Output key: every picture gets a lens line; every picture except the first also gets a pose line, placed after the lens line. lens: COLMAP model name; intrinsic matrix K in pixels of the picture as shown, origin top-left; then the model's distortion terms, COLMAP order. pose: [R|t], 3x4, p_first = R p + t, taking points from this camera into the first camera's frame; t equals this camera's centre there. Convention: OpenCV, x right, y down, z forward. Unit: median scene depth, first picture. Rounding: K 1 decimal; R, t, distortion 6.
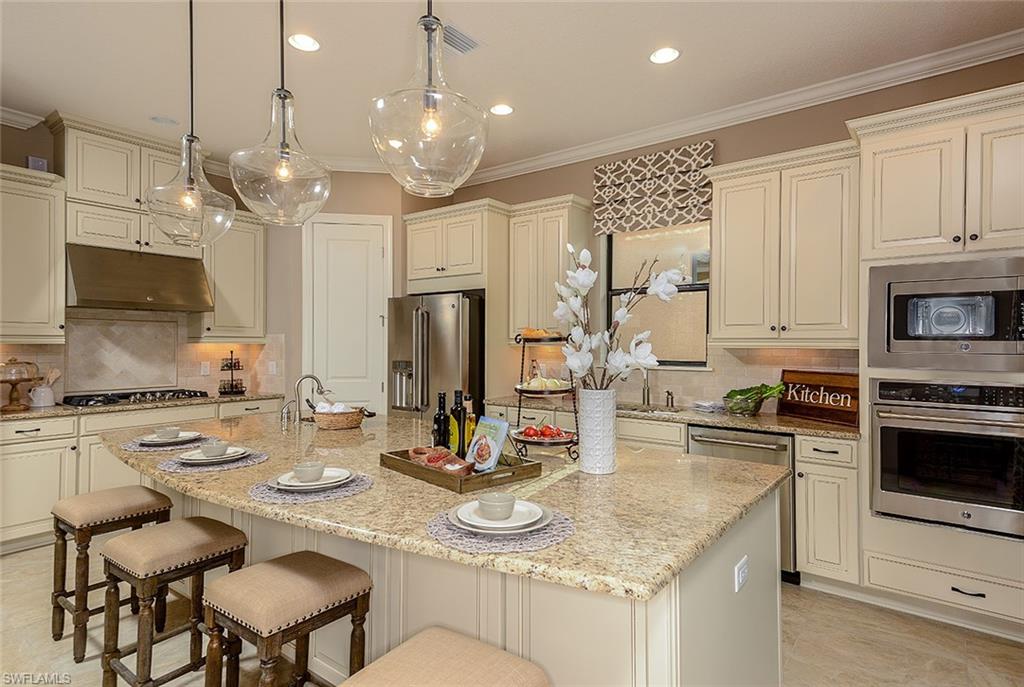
lens RADIAL K [[543.9, 0, 513.0], [0, 543.9, 341.2], [0, 0, 1]] dist [0.026659, 0.001389]
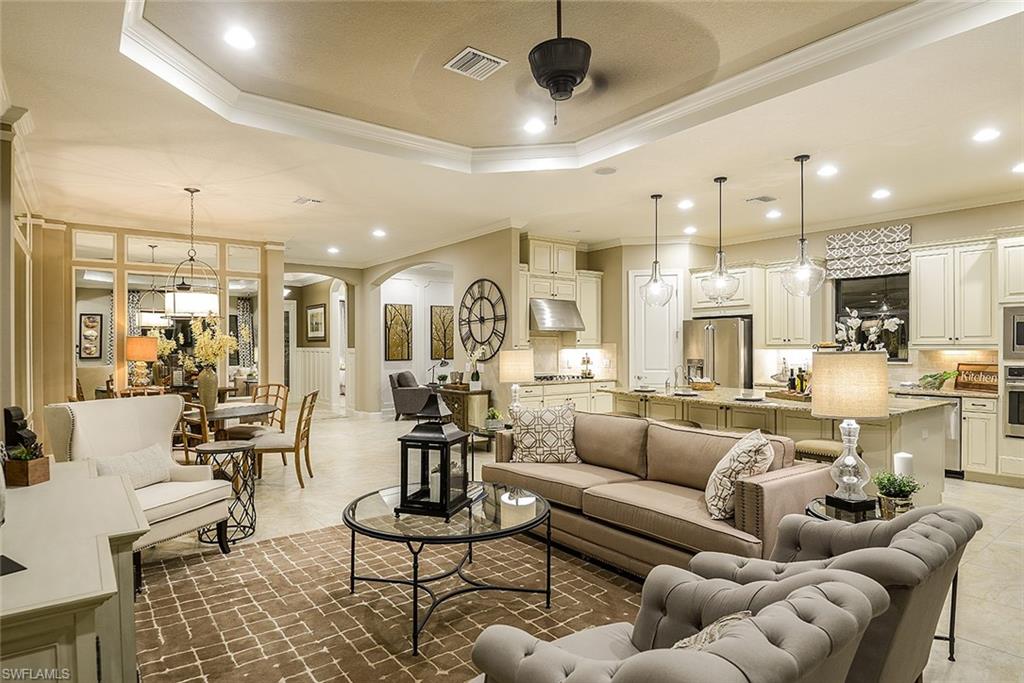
lens RADIAL K [[556.7, 0, 512.0], [0, 556.7, 341.5], [0, 0, 1]] dist [0.002222, -0.034157]
pose [[0.963585, -0.008058, -0.267282, -0.328325], [0.007497, 0.999967, -0.003120, -0.016208], [0.267298, 0.001002, 0.963613, -0.864921]]
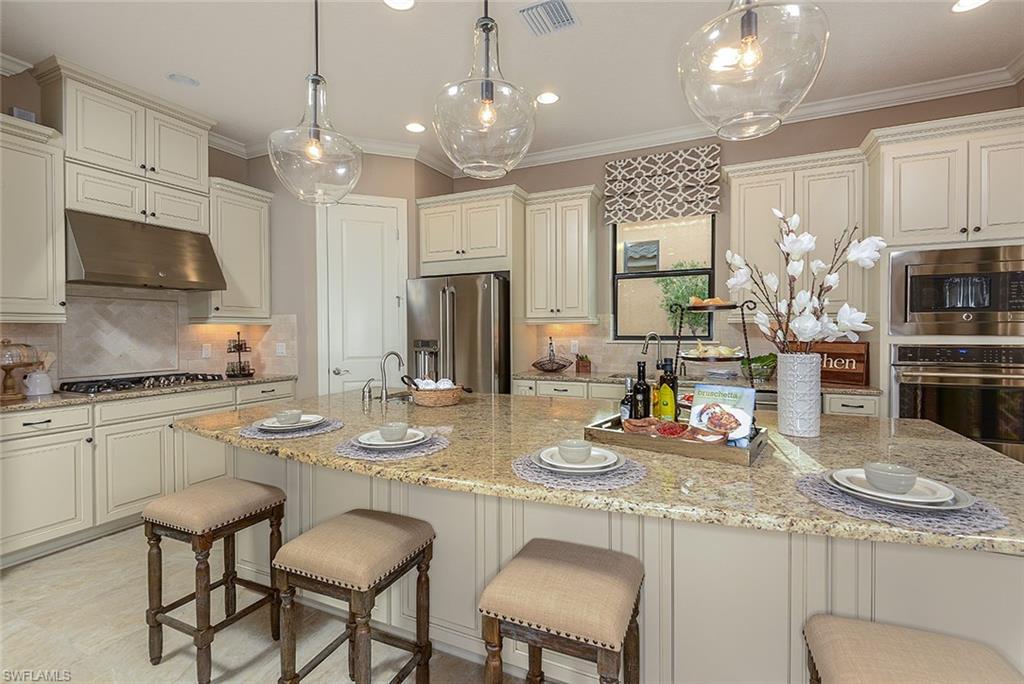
lens RADIAL K [[463.5, 0, 509.6], [0, 463.5, 335.7], [0, 0, 1]] dist [0.001673, -0.000950]
pose [[0.977301, -0.011262, 0.211557, -0.264204], [0.007877, 0.999827, 0.016836, 0.016982], [-0.211710, -0.014788, 0.977221, 0.123070]]
